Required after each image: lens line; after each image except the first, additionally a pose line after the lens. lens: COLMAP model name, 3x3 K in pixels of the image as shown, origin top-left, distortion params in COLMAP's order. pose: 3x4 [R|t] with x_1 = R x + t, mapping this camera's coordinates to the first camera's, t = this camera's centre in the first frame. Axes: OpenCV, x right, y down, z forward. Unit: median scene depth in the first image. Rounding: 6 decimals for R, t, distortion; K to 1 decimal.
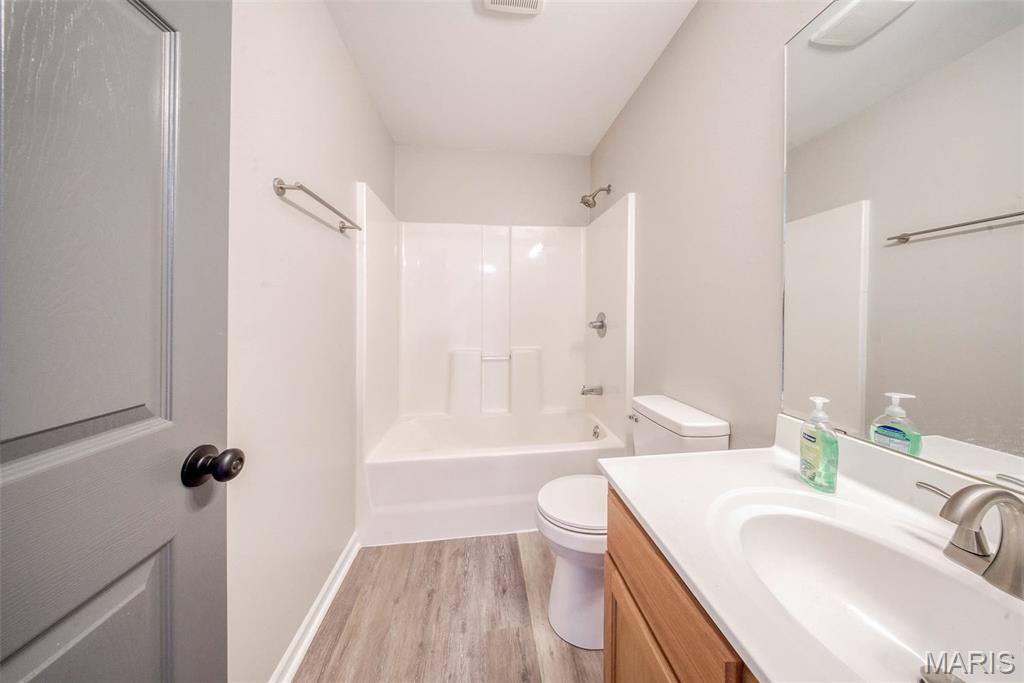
lens RADIAL K [[316.9, 0, 523.7], [0, 316.9, 325.0], [0, 0, 1]] dist [-0.005311, -0.000137]
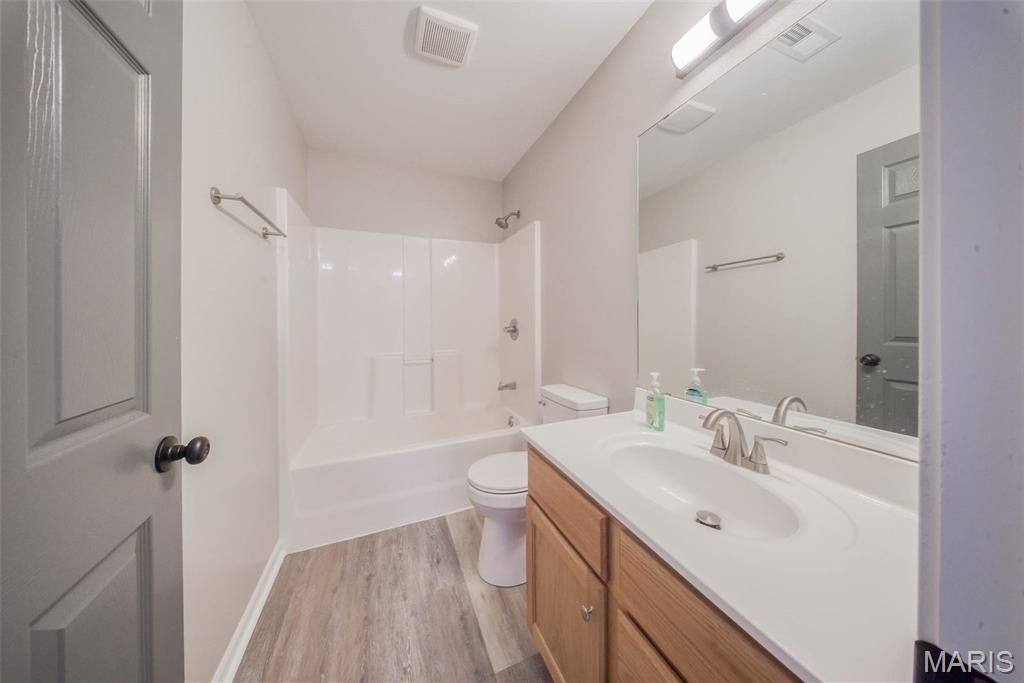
lens RADIAL K [[316.9, 0, 523.7], [0, 316.9, 325.0], [0, 0, 1]] dist [-0.005311, -0.000137]
pose [[0.957141, -0.005256, 0.289573, -0.094878], [0.011325, 0.999750, -0.019287, 0.009765], [-0.289400, 0.021740, 0.956961, -0.210670]]
